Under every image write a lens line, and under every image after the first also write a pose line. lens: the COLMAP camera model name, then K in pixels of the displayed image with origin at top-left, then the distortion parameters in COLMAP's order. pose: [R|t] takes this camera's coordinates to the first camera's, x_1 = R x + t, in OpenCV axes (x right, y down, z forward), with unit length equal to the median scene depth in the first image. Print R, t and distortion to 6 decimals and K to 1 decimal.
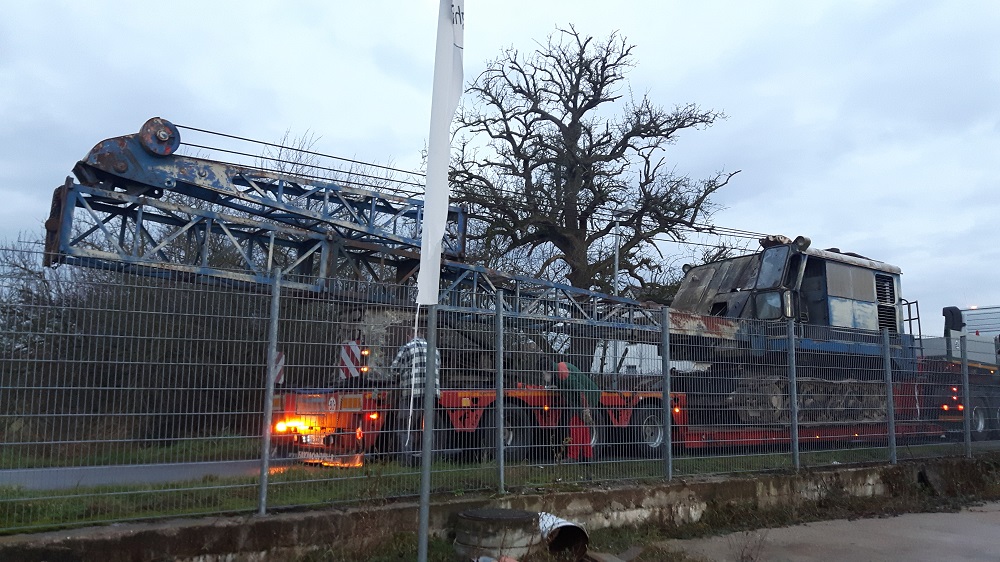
lens RADIAL K [[767.2, 0, 497.6], [0, 767.2, 278.0], [0, 0, 1]] dist [0.045378, -0.052811]
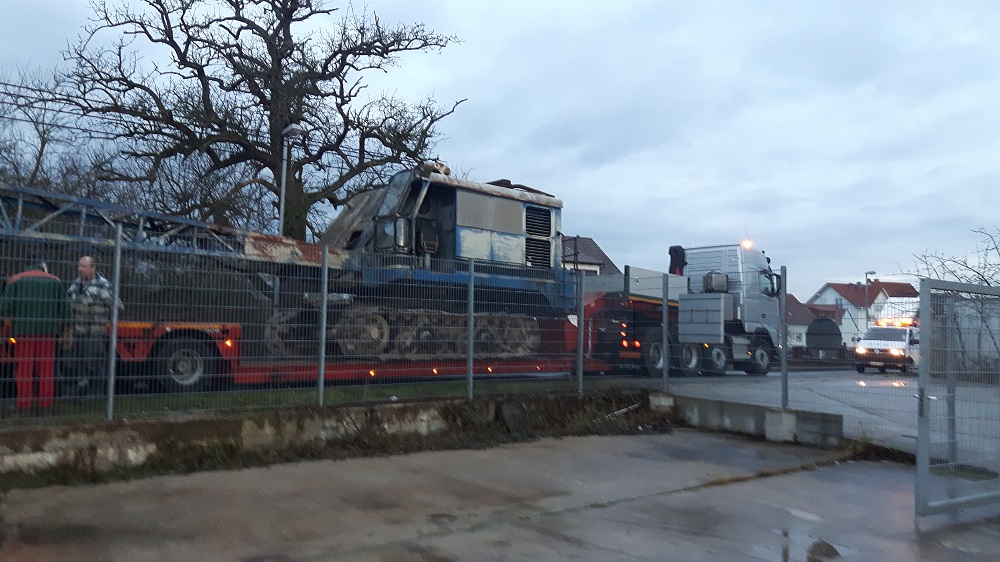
lens RADIAL K [[767.2, 0, 503.1], [0, 767.2, 275.0], [0, 0, 1]] dist [0.045378, -0.052811]
pose [[0.991811, 0.018896, 0.126309, 0.329030], [-0.028119, 0.997034, 0.071638, 0.012845], [-0.124580, -0.074604, 0.989401, 0.048265]]
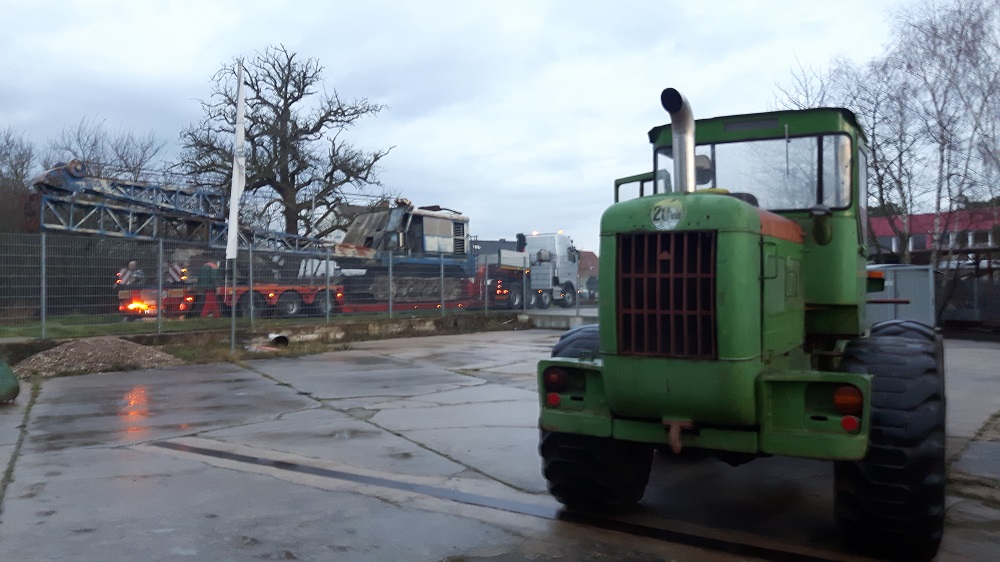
lens RADIAL K [[767.2, 0, 502.6], [0, 767.2, 301.6], [0, 0, 1]] dist [0.045378, -0.052811]
pose [[0.934716, -0.026670, 0.354394, -0.060017], [-0.029725, 0.987819, 0.152739, -0.097813], [-0.354151, -0.153302, 0.922538, -0.758293]]
